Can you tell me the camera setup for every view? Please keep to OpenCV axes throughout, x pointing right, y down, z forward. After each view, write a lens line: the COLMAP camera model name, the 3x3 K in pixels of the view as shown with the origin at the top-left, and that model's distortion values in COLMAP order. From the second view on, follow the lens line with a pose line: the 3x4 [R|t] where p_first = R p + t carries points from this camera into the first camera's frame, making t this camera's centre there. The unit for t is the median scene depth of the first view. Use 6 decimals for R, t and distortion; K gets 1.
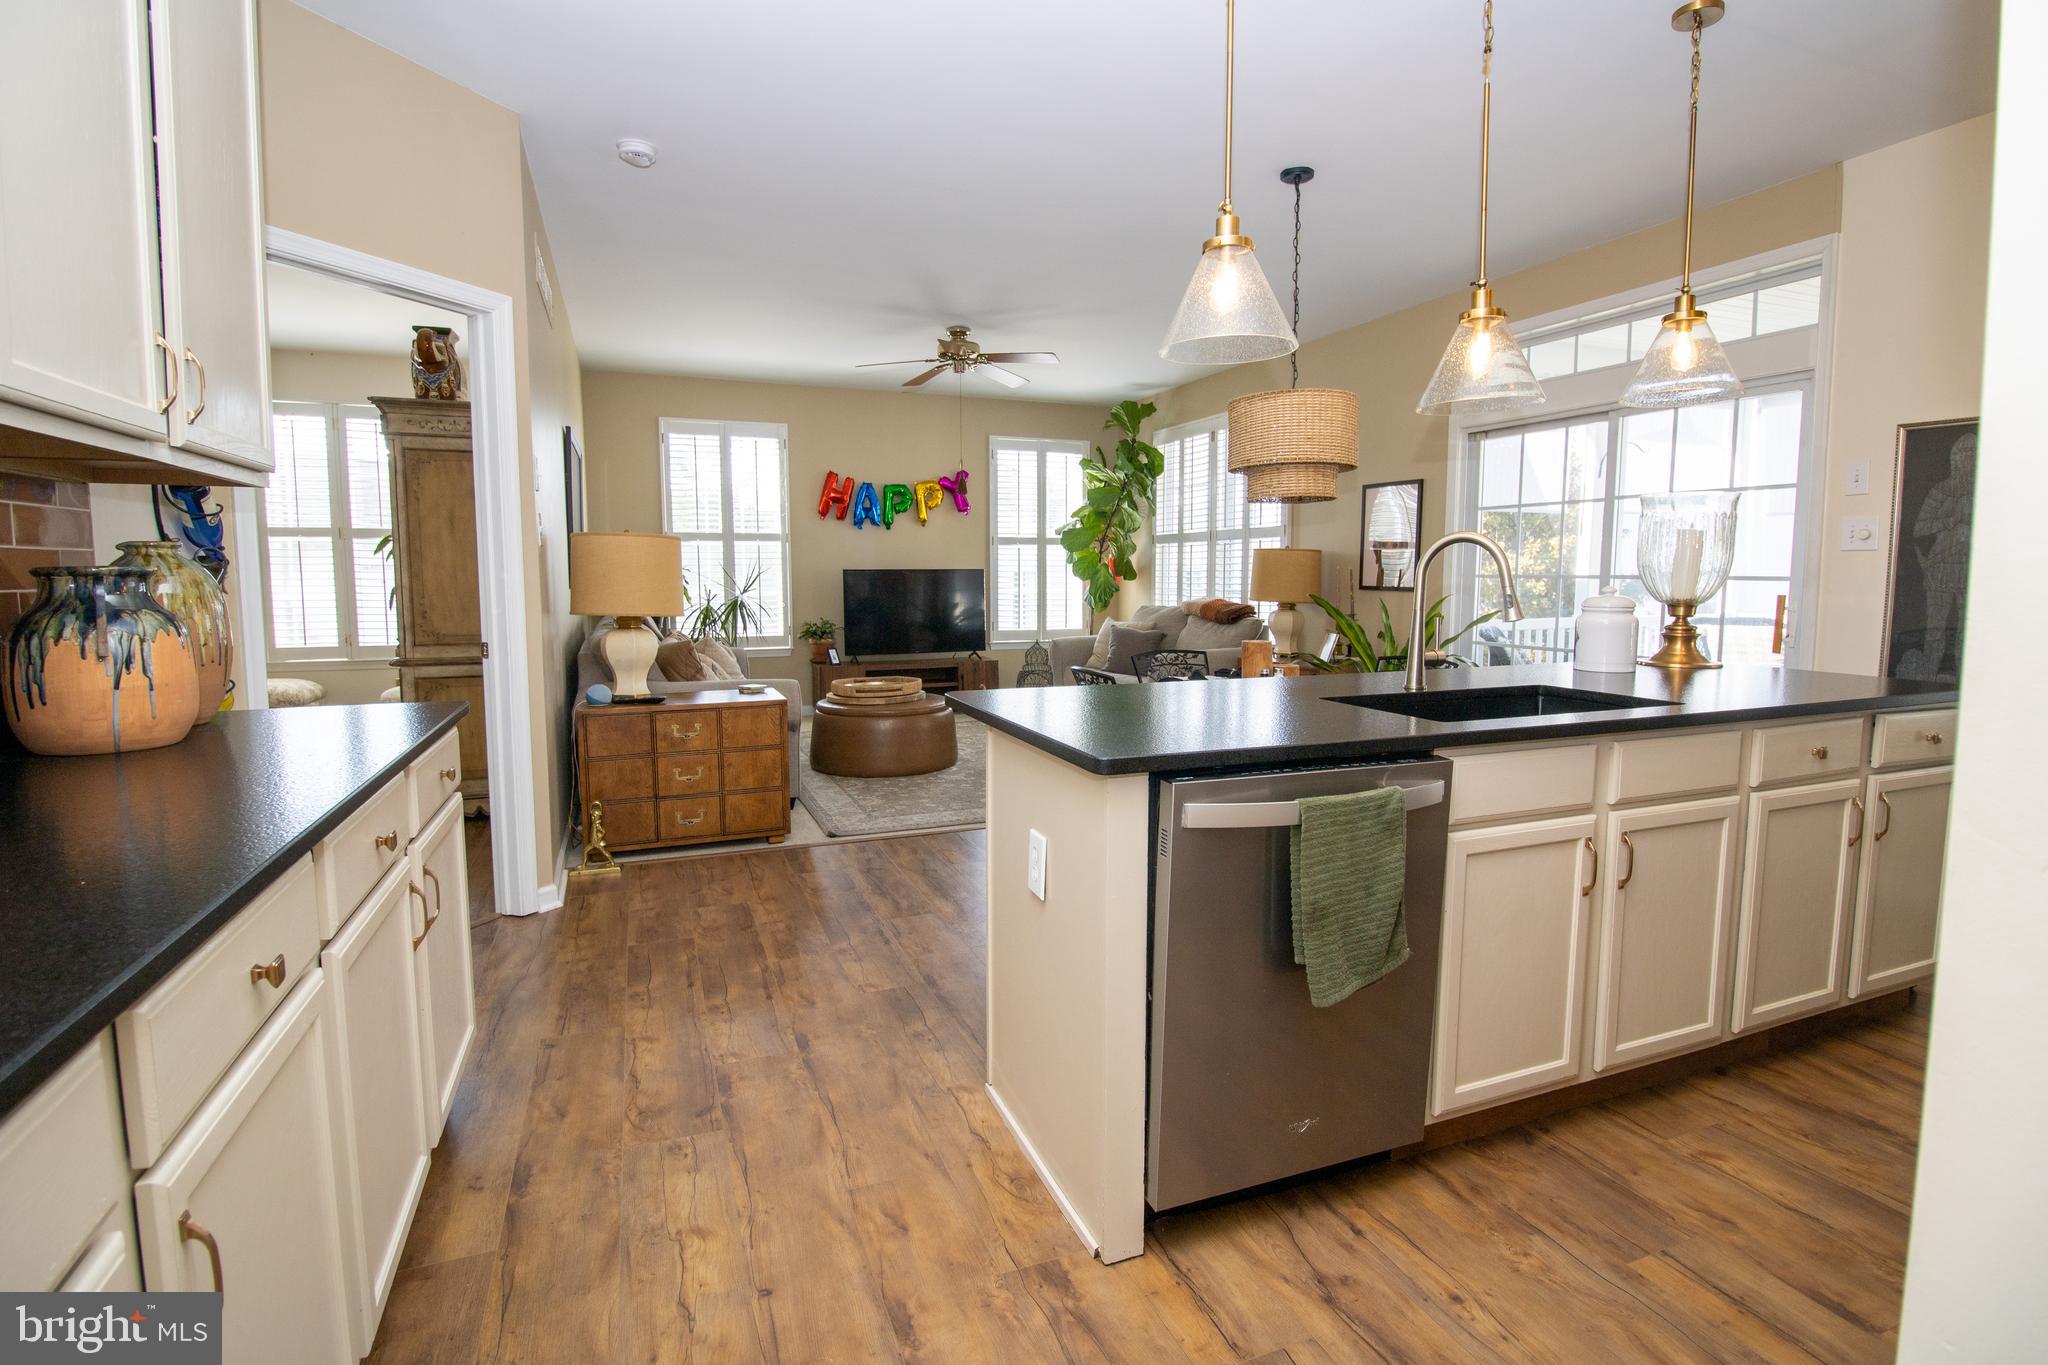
lens RADIAL K [[973.1, 0, 1023.8], [0, 973.1, 665.6], [0, 0, 1]] dist [0.004367, -0.010356]
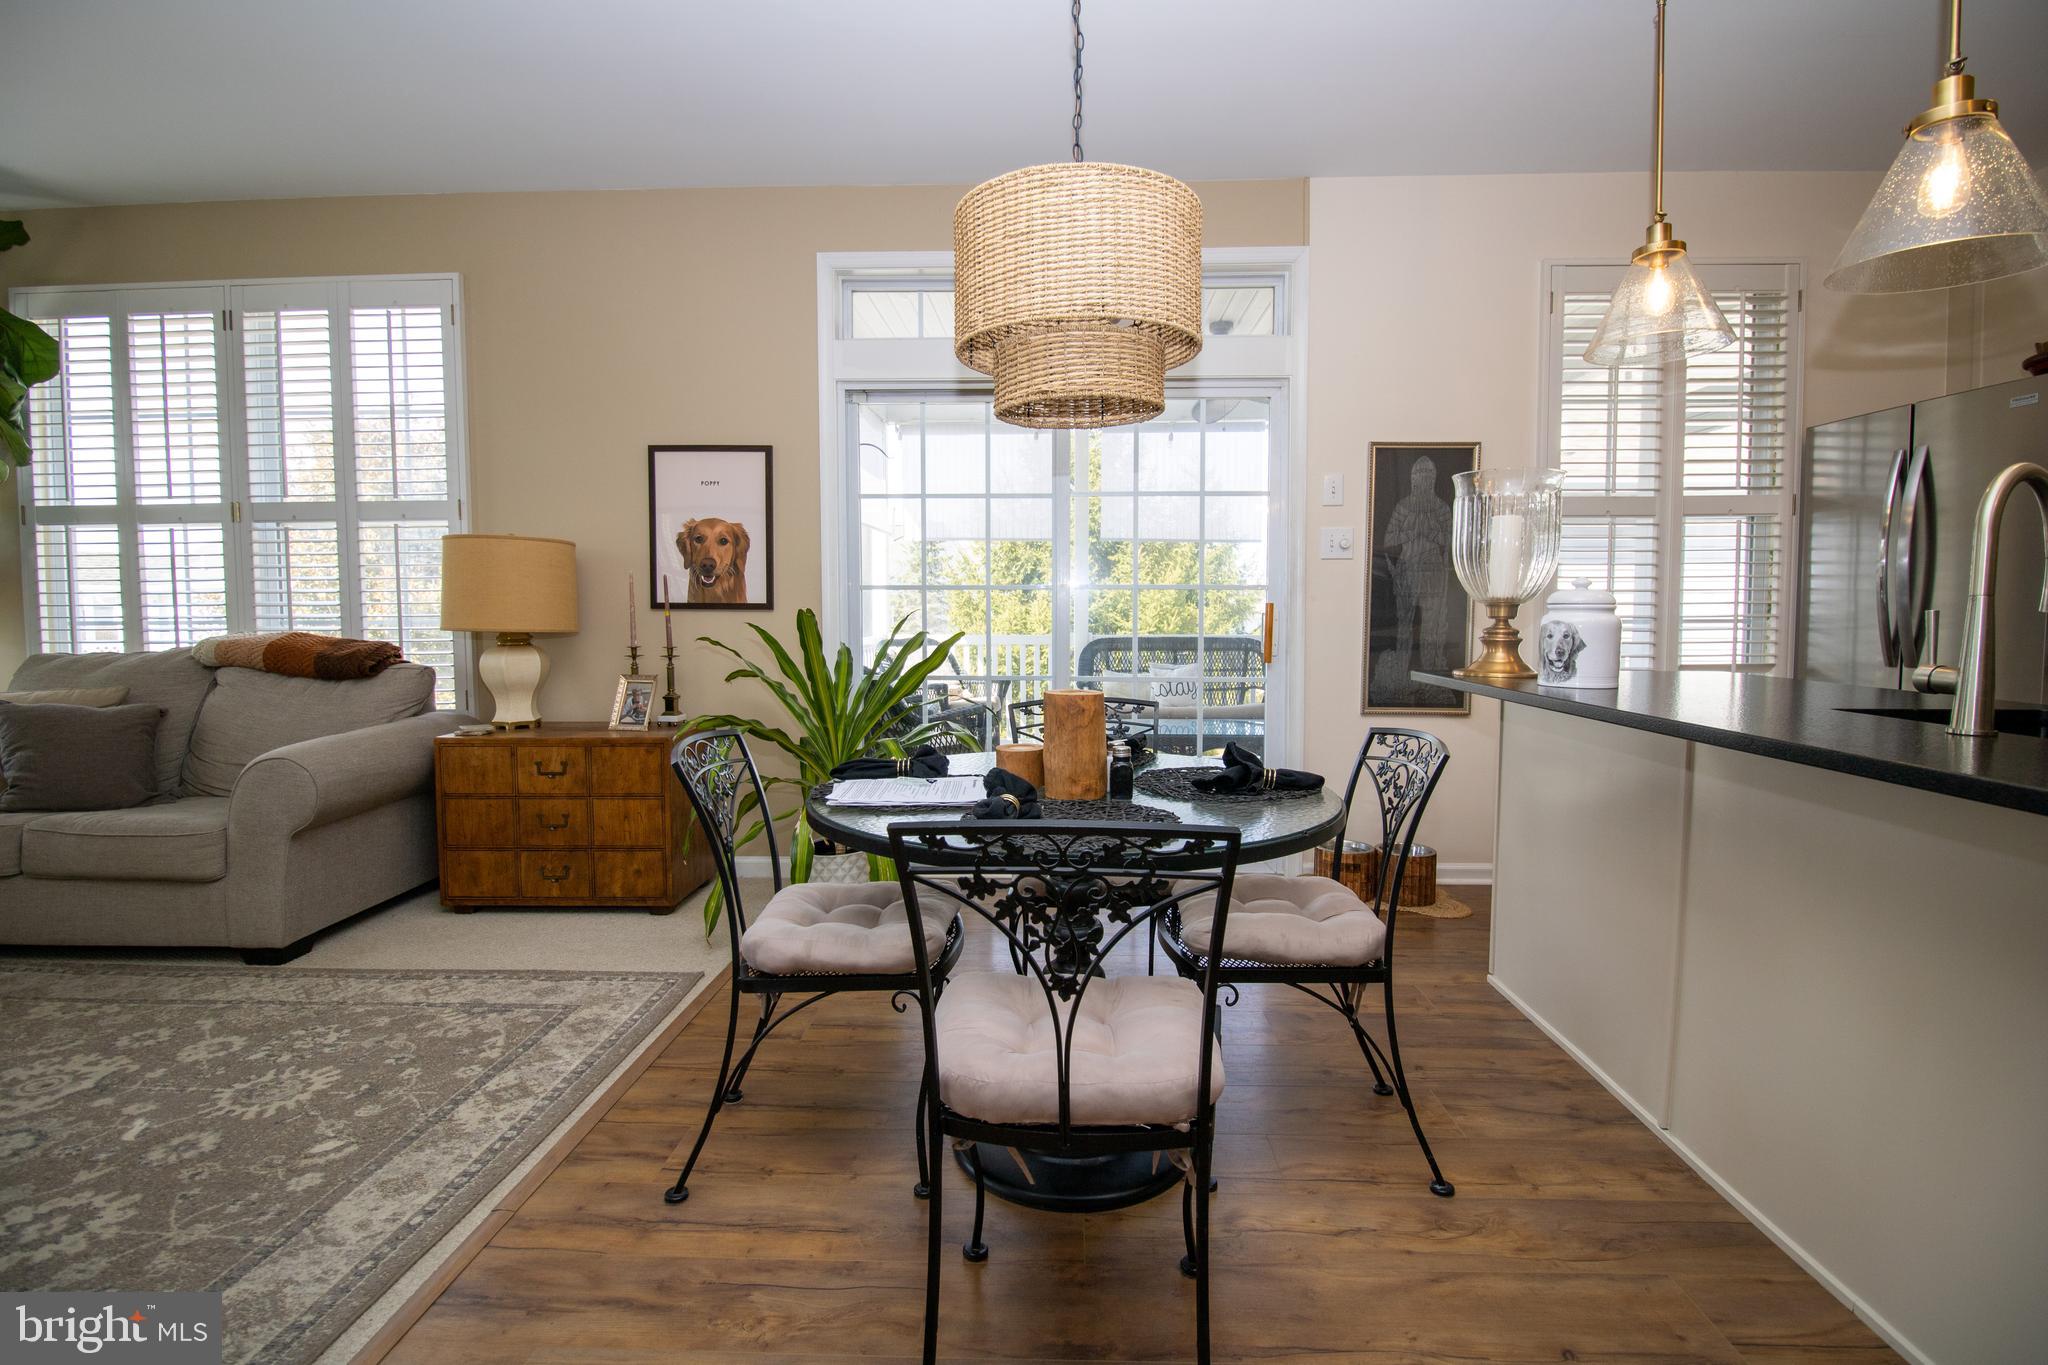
lens RADIAL K [[964.0, 0, 1017.5], [0, 964.0, 672.2], [0, 0, 1]] dist [-0.002518, -0.000723]
pose [[0.411493, -0.059895, 0.909443, -0.237936], [0.088441, 0.995753, 0.025563, -0.053855], [-0.907112, 0.069913, 0.415043, 0.890887]]
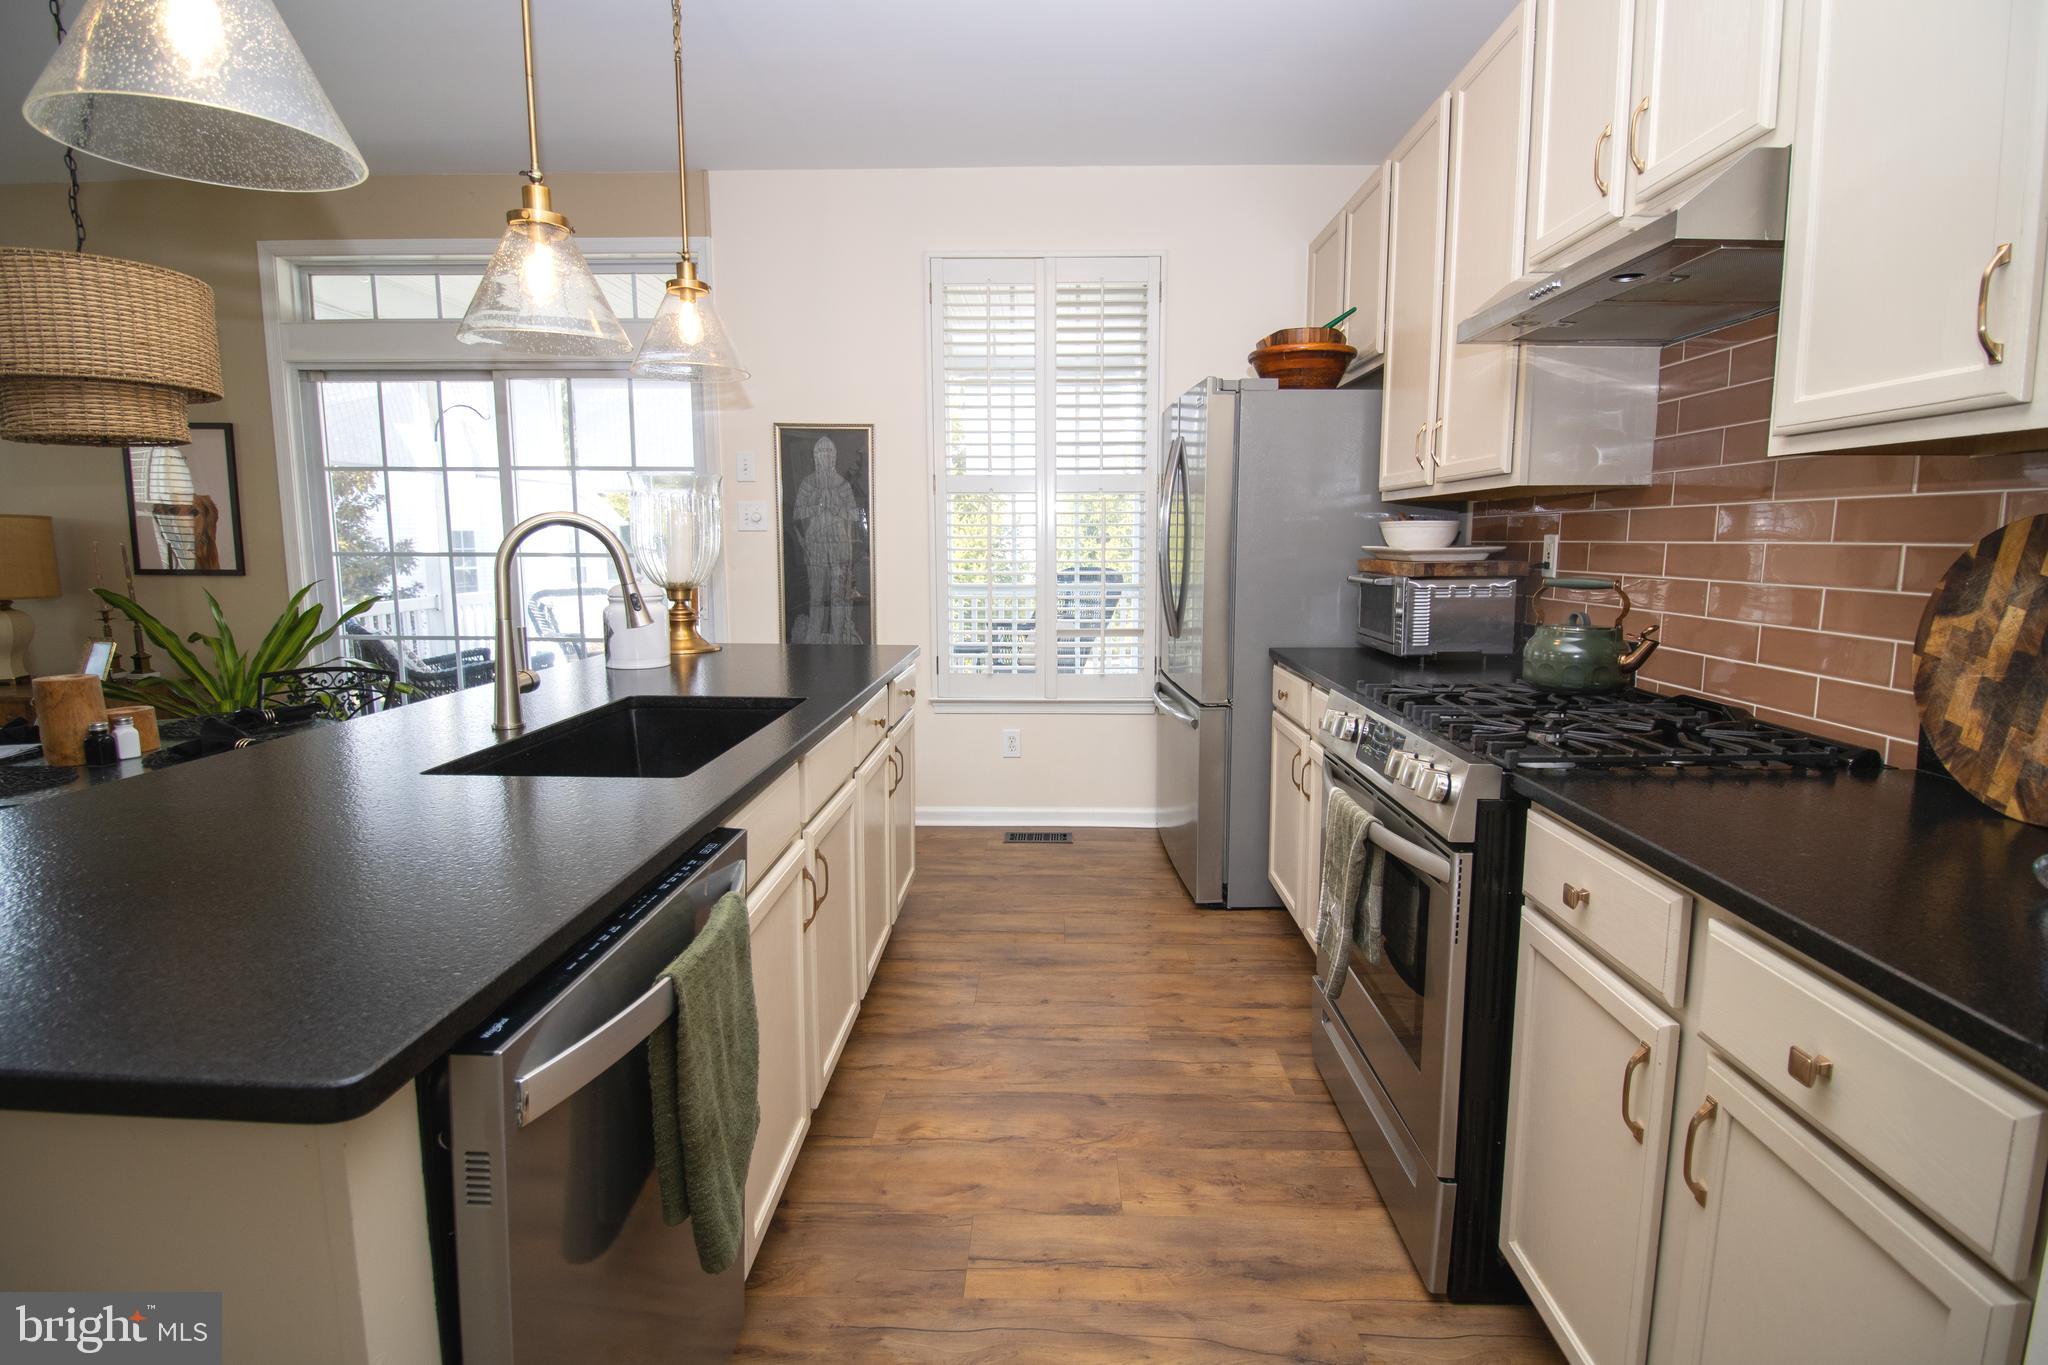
lens RADIAL K [[973.1, 0, 1023.8], [0, 973.1, 665.6], [0, 0, 1]] dist [0.004367, -0.010356]
pose [[0.394277, -0.117083, 0.911503, -0.072198], [0.087012, 0.992151, 0.089805, -0.037199], [-0.914863, 0.043904, 0.401370, 0.255237]]
